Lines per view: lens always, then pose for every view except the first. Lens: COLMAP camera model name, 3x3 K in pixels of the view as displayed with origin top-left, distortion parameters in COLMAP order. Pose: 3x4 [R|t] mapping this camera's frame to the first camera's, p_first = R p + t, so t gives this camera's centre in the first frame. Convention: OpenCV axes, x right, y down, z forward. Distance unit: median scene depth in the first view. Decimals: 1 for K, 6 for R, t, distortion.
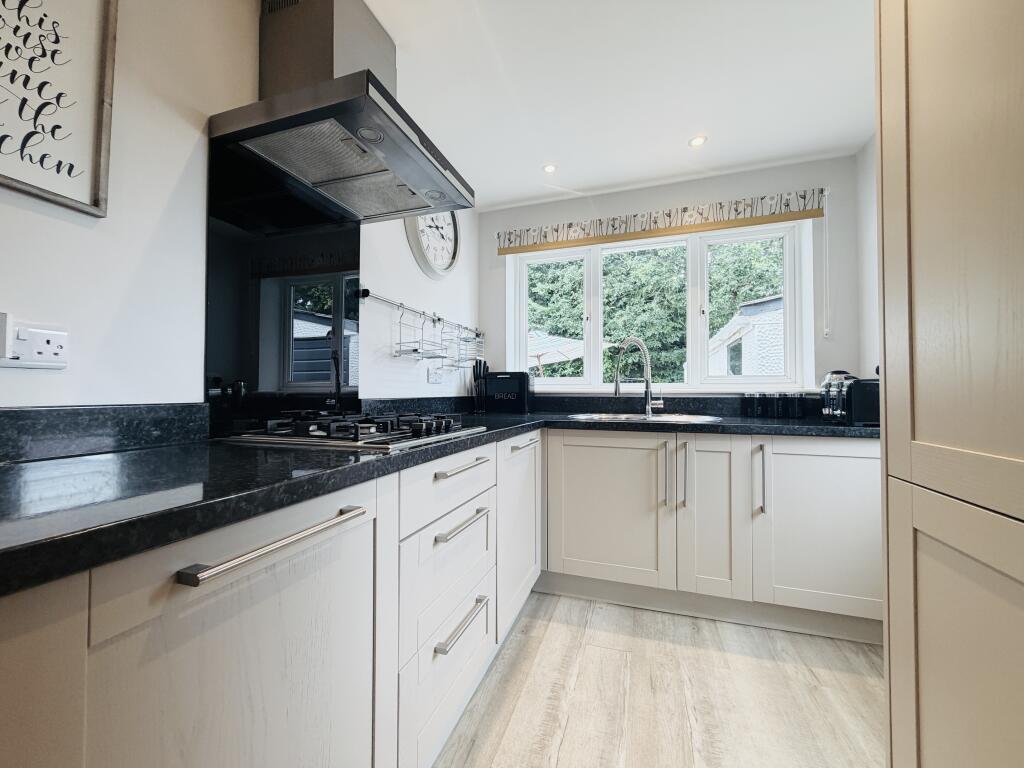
lens RADIAL K [[408.0, 0, 512.0], [0, 408.0, 384.0], [0, 0, 1]] dist [0.000520, -0.000039]
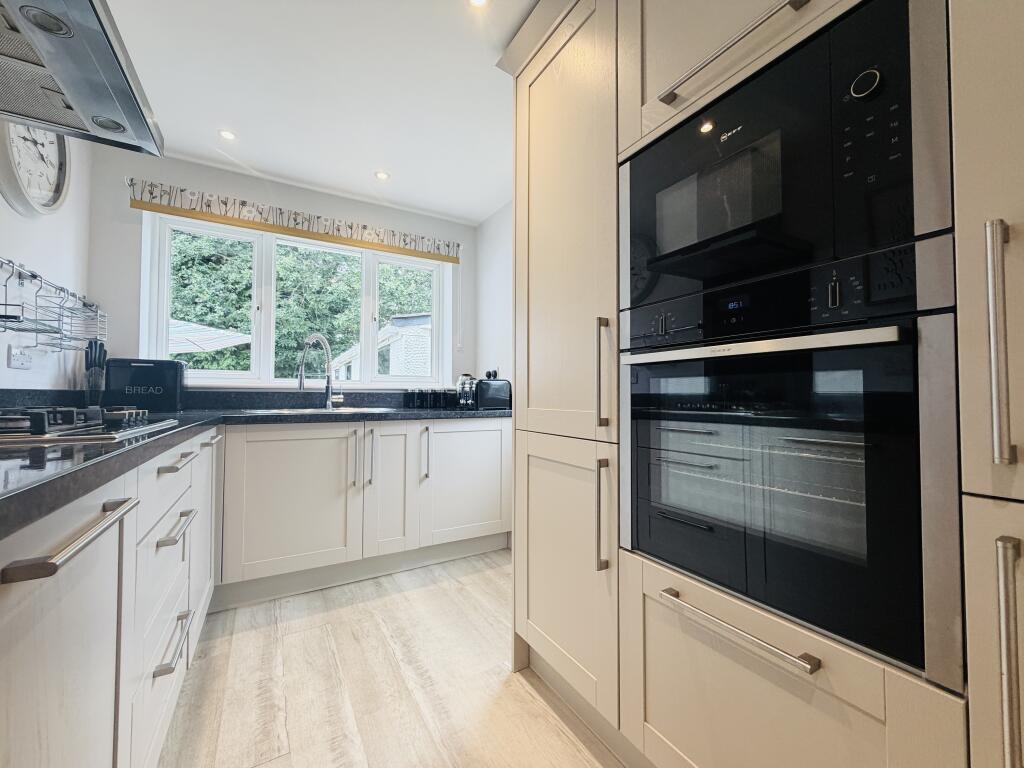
lens RADIAL K [[408.0, 0, 512.0], [0, 408.0, 384.0], [0, 0, 1]] dist [0.000520, -0.000039]
pose [[0.655461, 0.022147, 0.754904, -0.168027], [-0.016623, 0.999751, -0.014897, 0.020594], [-0.755046, -0.002784, 0.655666, -0.058993]]
